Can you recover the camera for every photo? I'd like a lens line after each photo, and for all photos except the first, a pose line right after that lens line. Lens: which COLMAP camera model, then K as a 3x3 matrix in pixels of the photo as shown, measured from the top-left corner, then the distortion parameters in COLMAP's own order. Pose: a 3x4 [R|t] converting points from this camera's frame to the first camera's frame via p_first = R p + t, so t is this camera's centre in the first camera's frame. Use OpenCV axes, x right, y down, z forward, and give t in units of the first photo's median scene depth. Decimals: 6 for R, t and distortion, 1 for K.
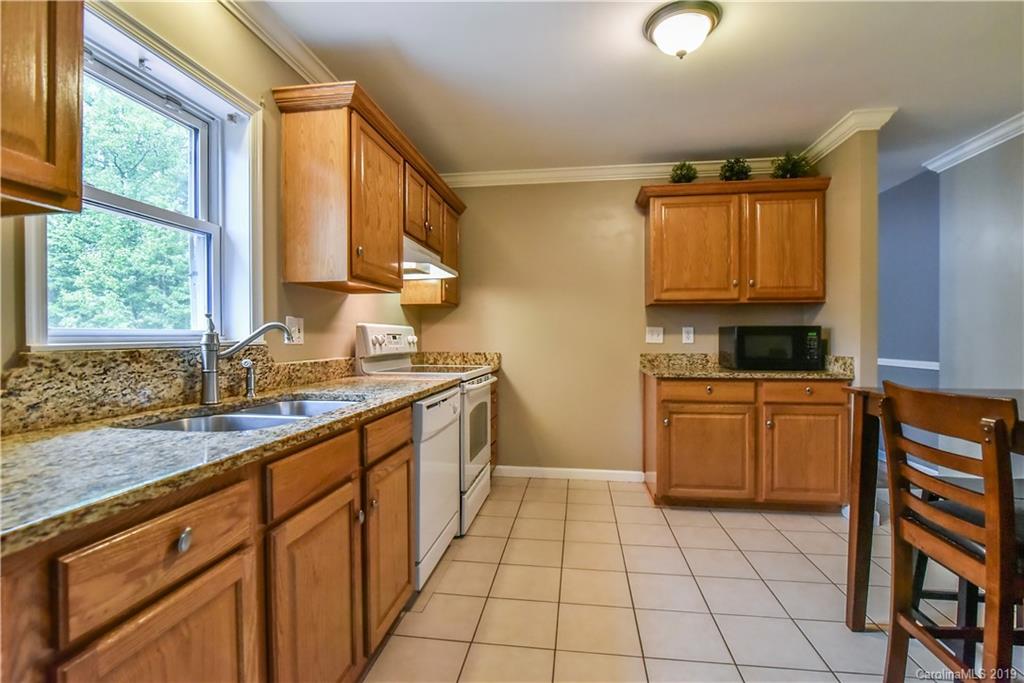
lens RADIAL K [[477.2, 0, 507.6], [0, 477.2, 345.0], [0, 0, 1]] dist [-0.019817, 0.000225]
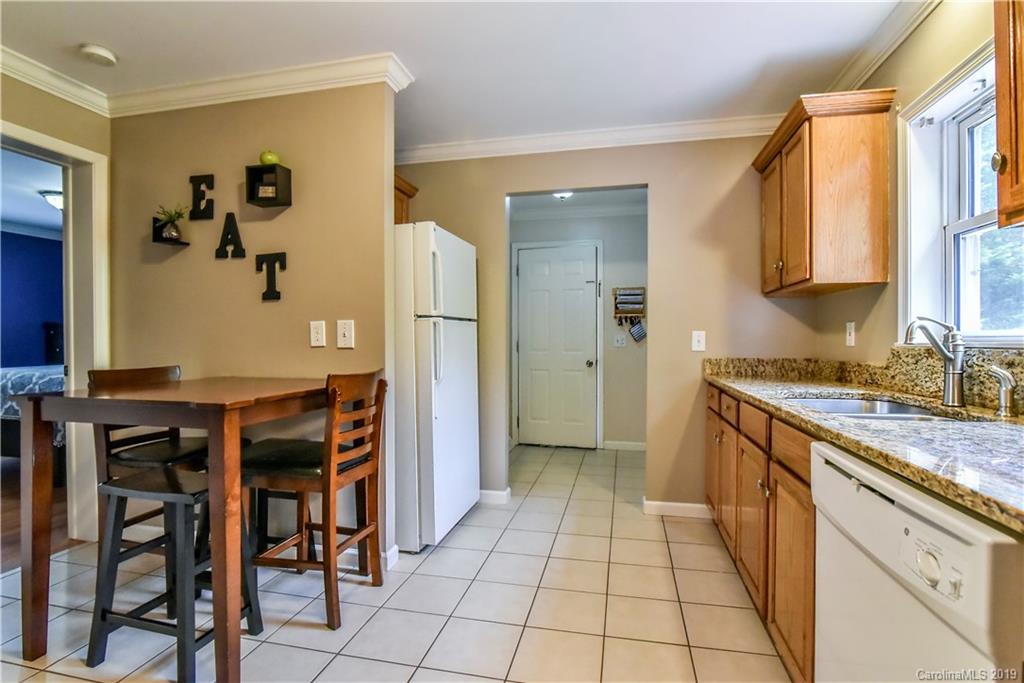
lens RADIAL K [[477.2, 0, 522.2], [0, 477.2, 342.7], [0, 0, 1]] dist [-0.019817, 0.000225]
pose [[-0.998514, 0.002667, 0.054435, 0.165390], [0.003828, 0.999767, 0.021243, -0.024007], [-0.054365, 0.021419, -0.998291, 1.577468]]
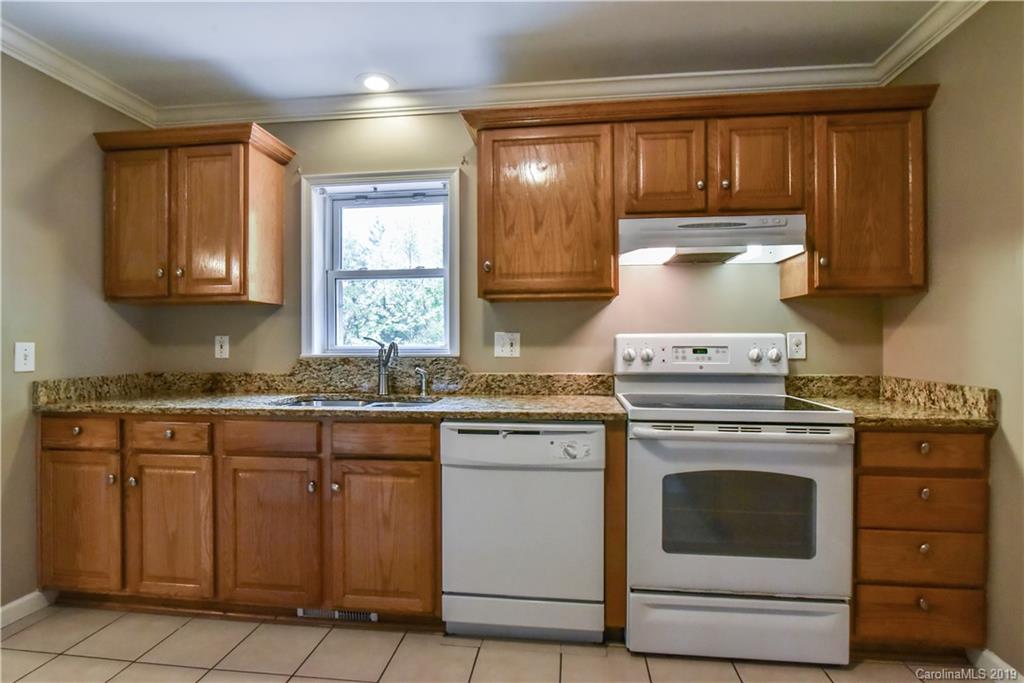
lens RADIAL K [[508.5, 0, 507.5], [0, 508.5, 343.2], [0, 0, 1]] dist [-0.017730, 0.000011]
pose [[0.025777, 0.002436, -0.999665, 0.798943], [-0.012125, 0.999924, 0.002124, -0.039781], [0.999594, 0.012066, 0.025805, 1.062872]]
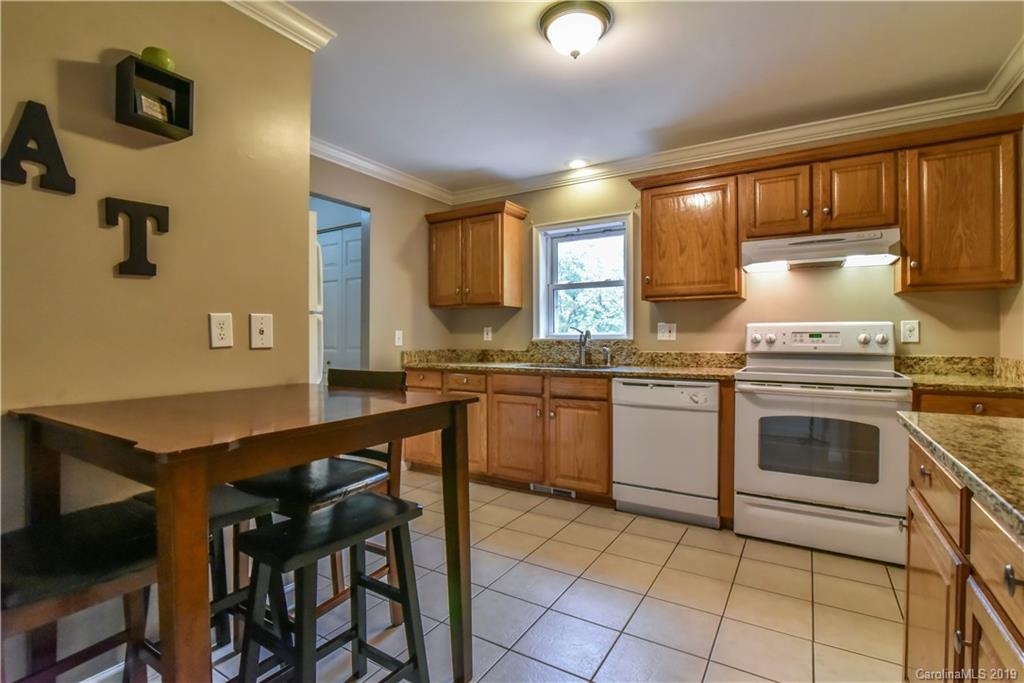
lens RADIAL K [[477.2, 0, 505.1], [0, 477.2, 339.1], [0, 0, 1]] dist [-0.019817, 0.000225]
pose [[-0.402278, 0.007785, -0.915484, 1.333089], [-0.010669, 0.999856, 0.013190, -0.022837], [0.915455, 0.015073, -0.402137, 1.253774]]
